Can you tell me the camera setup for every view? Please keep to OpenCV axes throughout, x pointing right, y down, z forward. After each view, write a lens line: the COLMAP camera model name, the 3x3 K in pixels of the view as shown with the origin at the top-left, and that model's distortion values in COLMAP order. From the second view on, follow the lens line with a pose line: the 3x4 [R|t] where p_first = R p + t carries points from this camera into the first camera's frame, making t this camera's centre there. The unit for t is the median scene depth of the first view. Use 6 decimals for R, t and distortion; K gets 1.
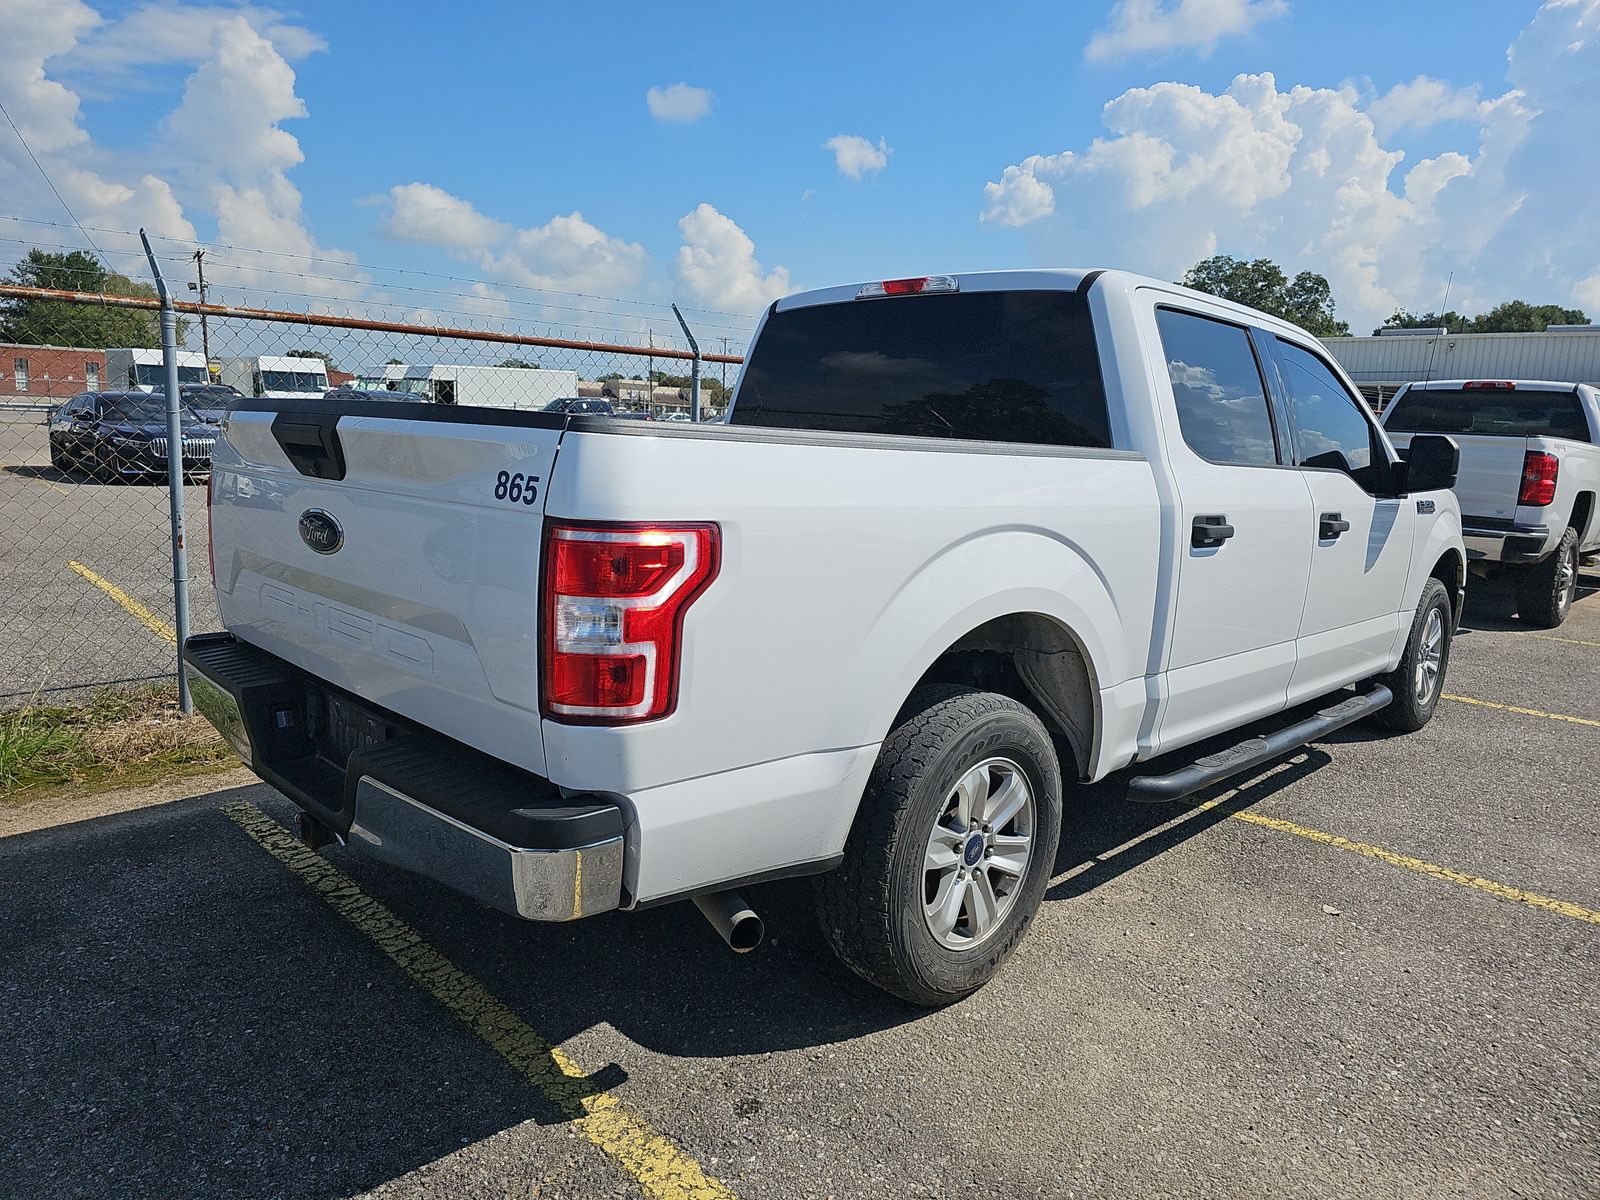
lens RADIAL K [[1064.3, 0, 796.4], [0, 1064.3, 611.2], [0, 0, 1]] dist [0.050033, -0.052536]
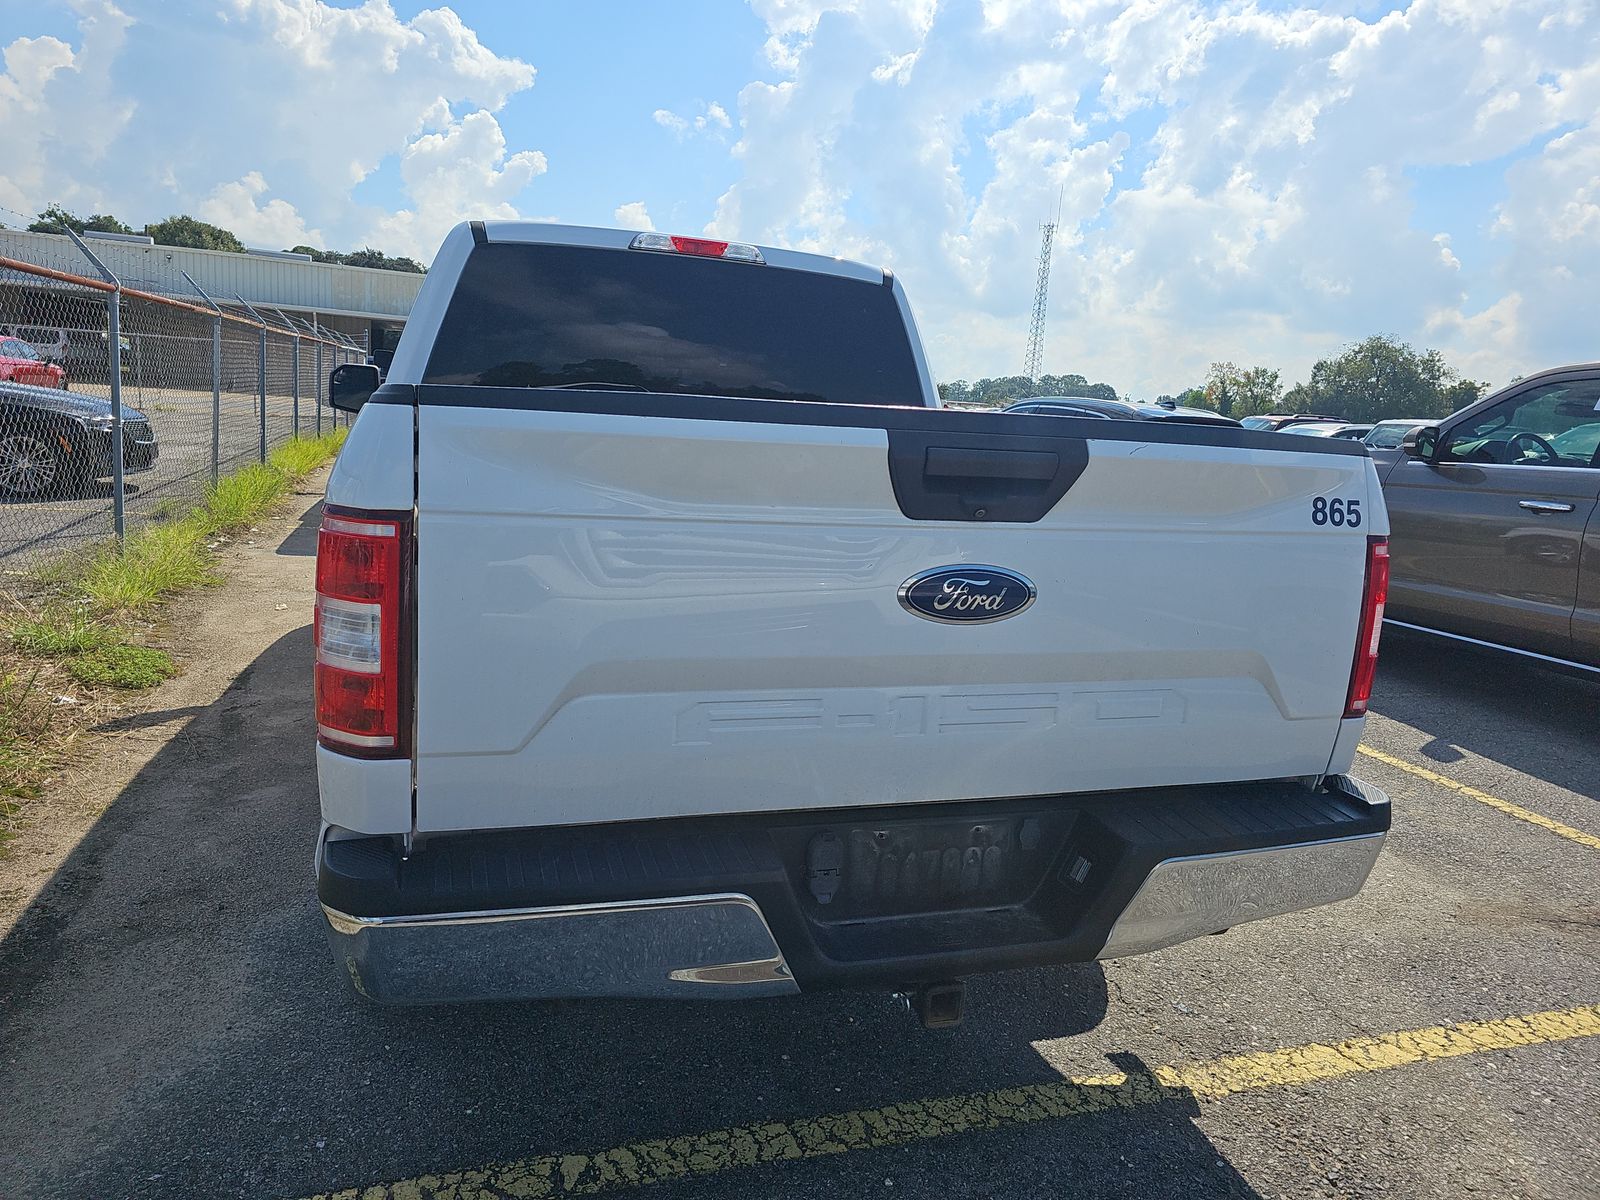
lens RADIAL K [[1060.9, 0, 787.5], [0, 1060.9, 600.8], [0, 0, 1]] dist [0.058041, -0.052961]
pose [[0.444269, -0.169864, 0.879643, -1.165873], [0.104821, 0.984973, 0.137263, -0.186551], [-0.889740, 0.031223, 0.455398, 0.807780]]
